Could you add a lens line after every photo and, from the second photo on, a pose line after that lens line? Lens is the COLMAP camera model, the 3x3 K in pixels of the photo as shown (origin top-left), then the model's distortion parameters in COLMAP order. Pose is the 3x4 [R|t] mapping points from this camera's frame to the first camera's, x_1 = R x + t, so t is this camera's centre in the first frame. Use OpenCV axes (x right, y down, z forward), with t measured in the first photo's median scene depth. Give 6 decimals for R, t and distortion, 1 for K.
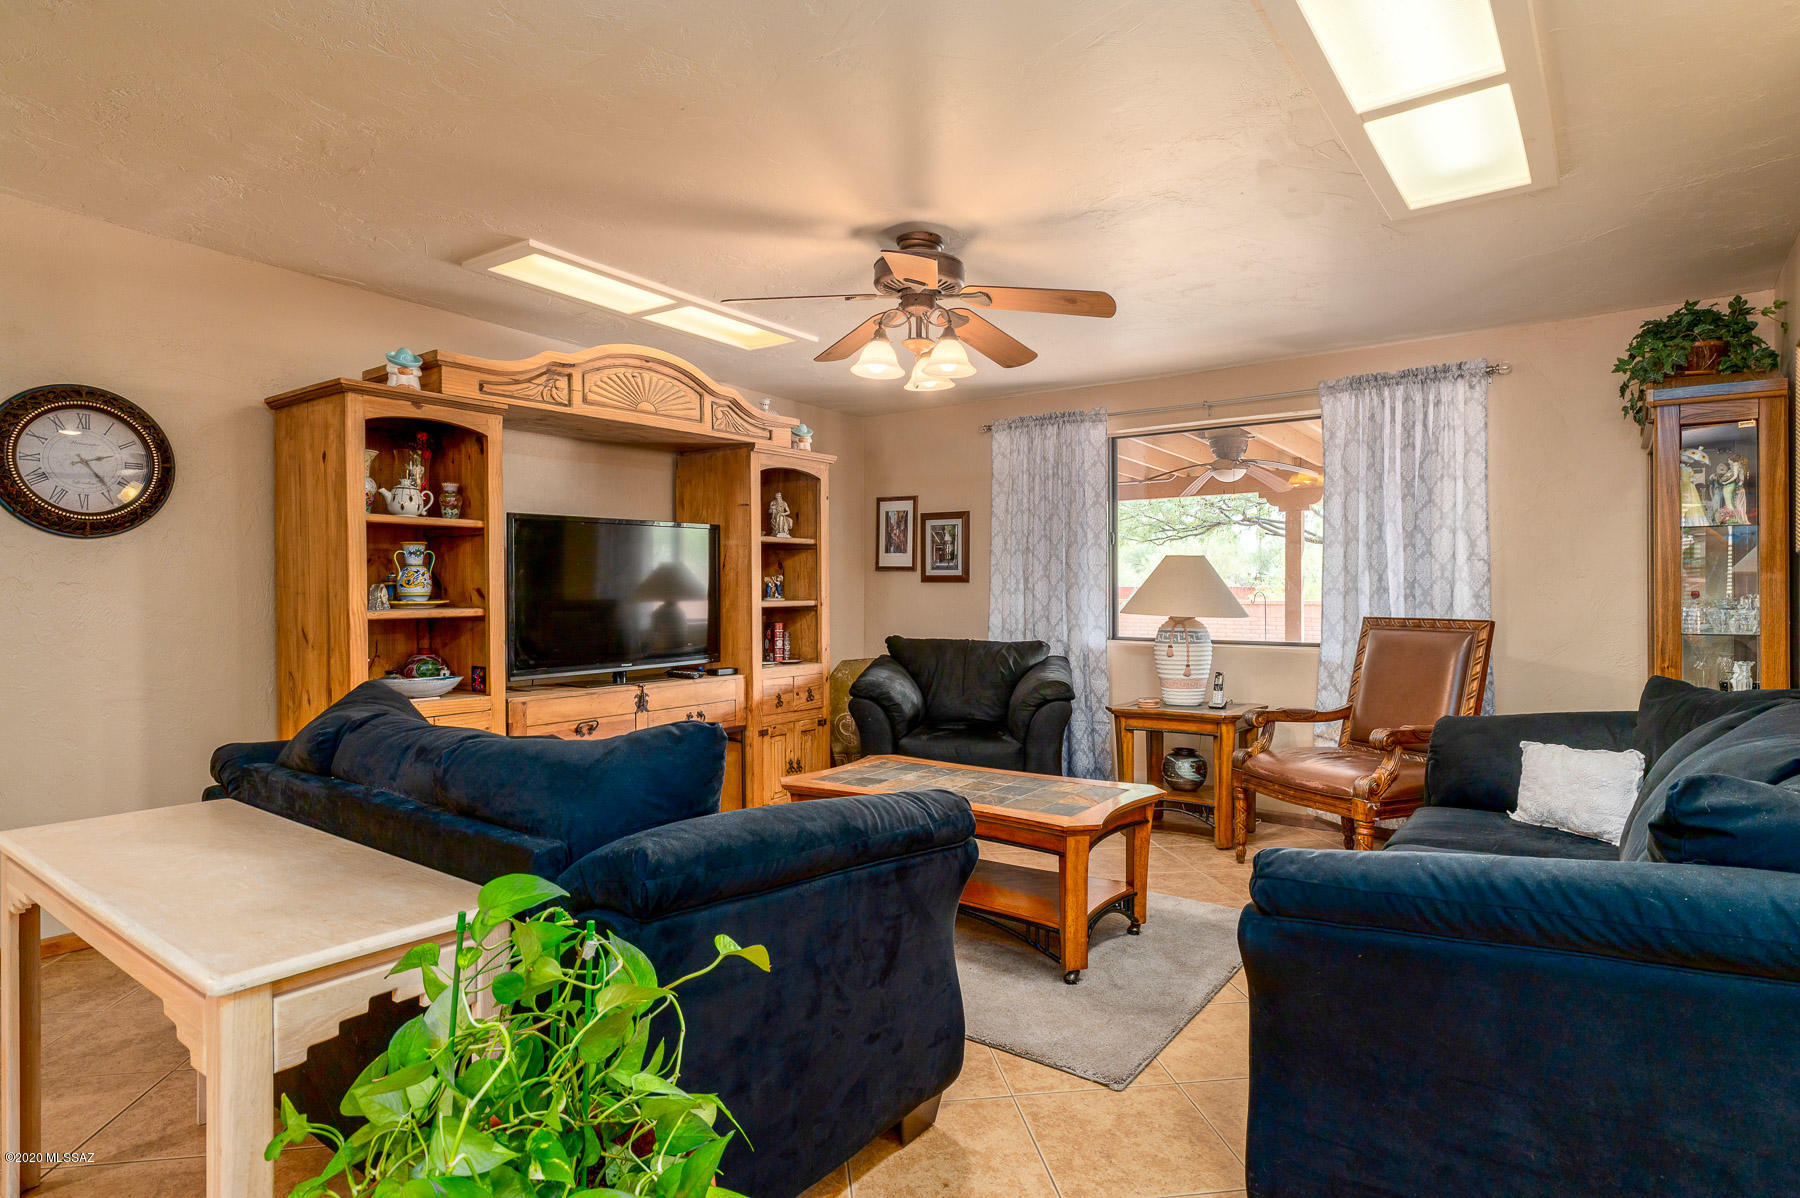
lens RADIAL K [[965.9, 0, 902.9], [0, 965.9, 594.5], [0, 0, 1]] dist [0.002507, -0.000089]
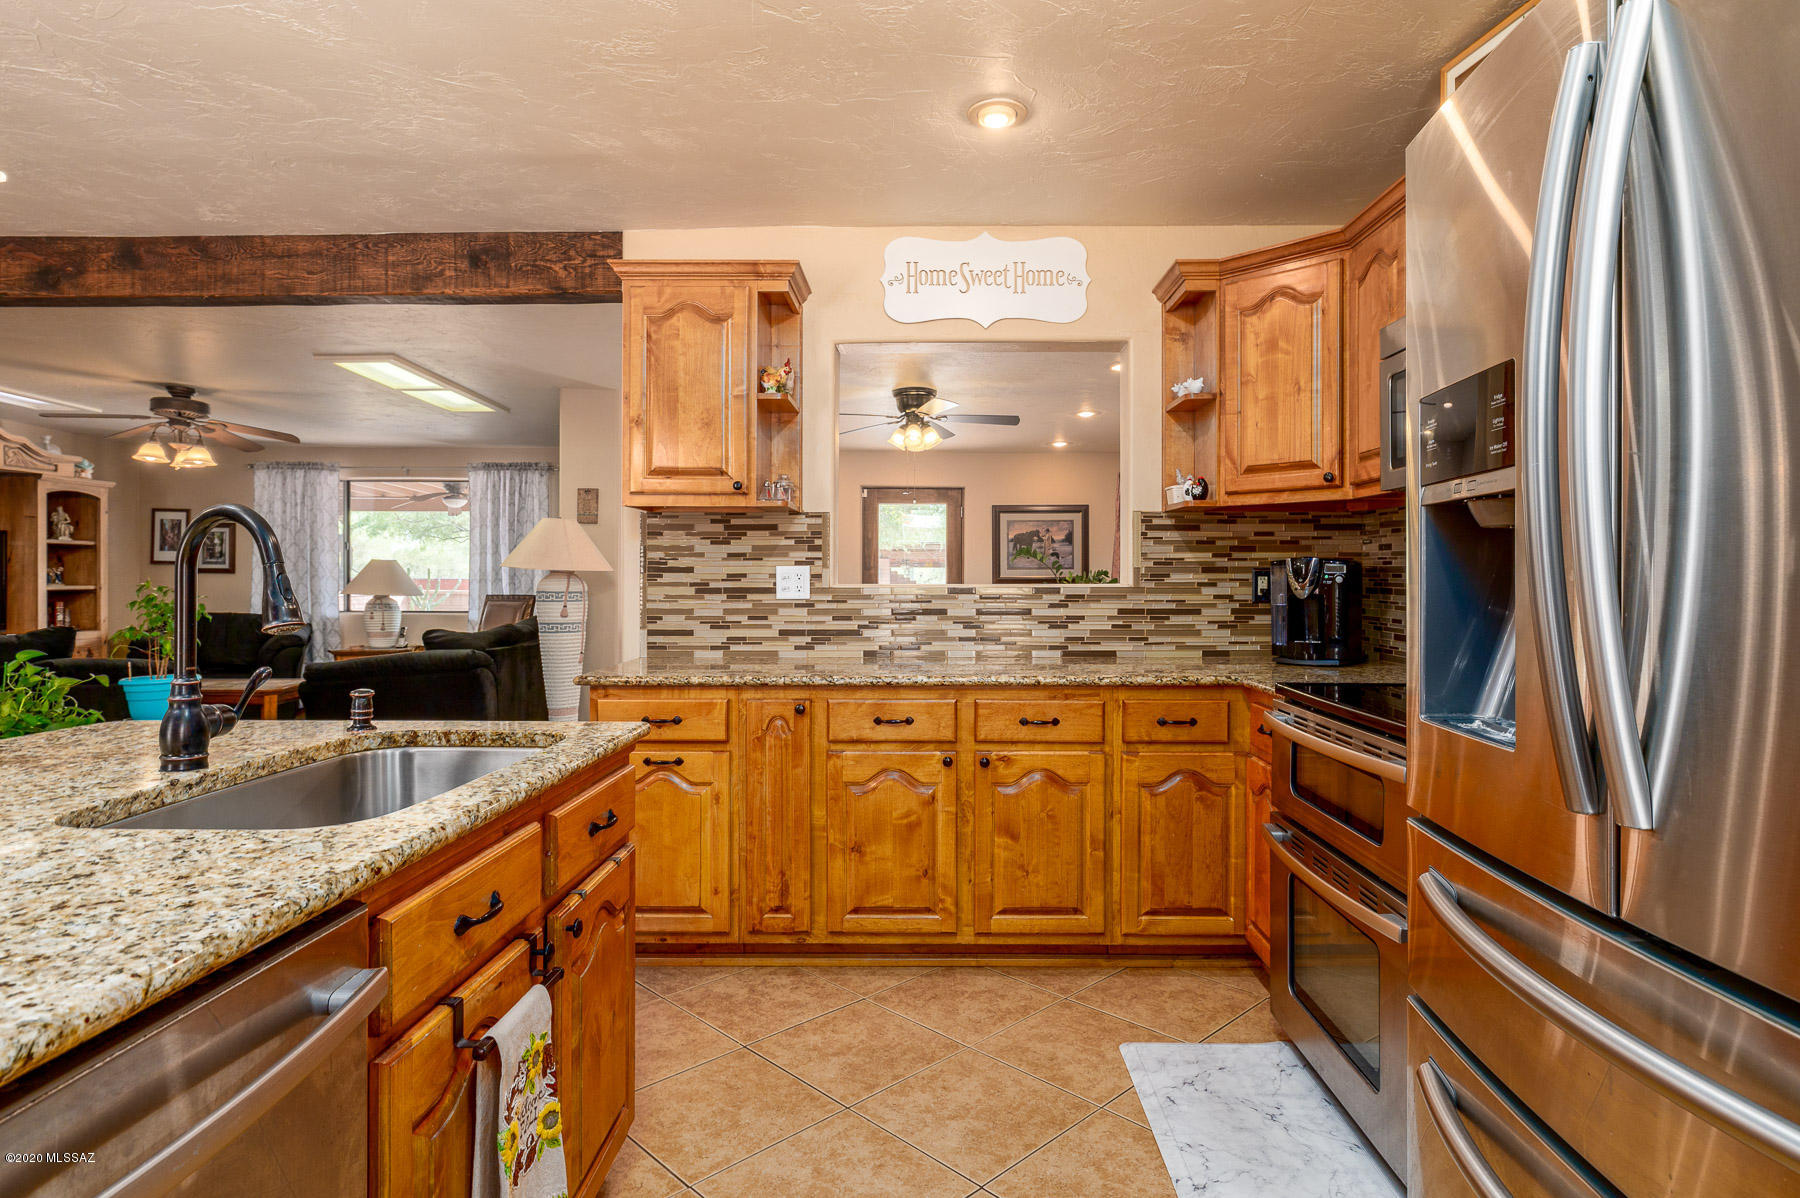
lens RADIAL K [[965.9, 0, 907.7], [0, 965.9, 581.1], [0, 0, 1]] dist [0.002507, -0.000089]
pose [[0.805945, 0.005258, 0.591967, 0.028666], [-0.002086, 0.999980, -0.006042, 0.005635], [-0.591986, 0.003635, 0.805940, -0.835608]]
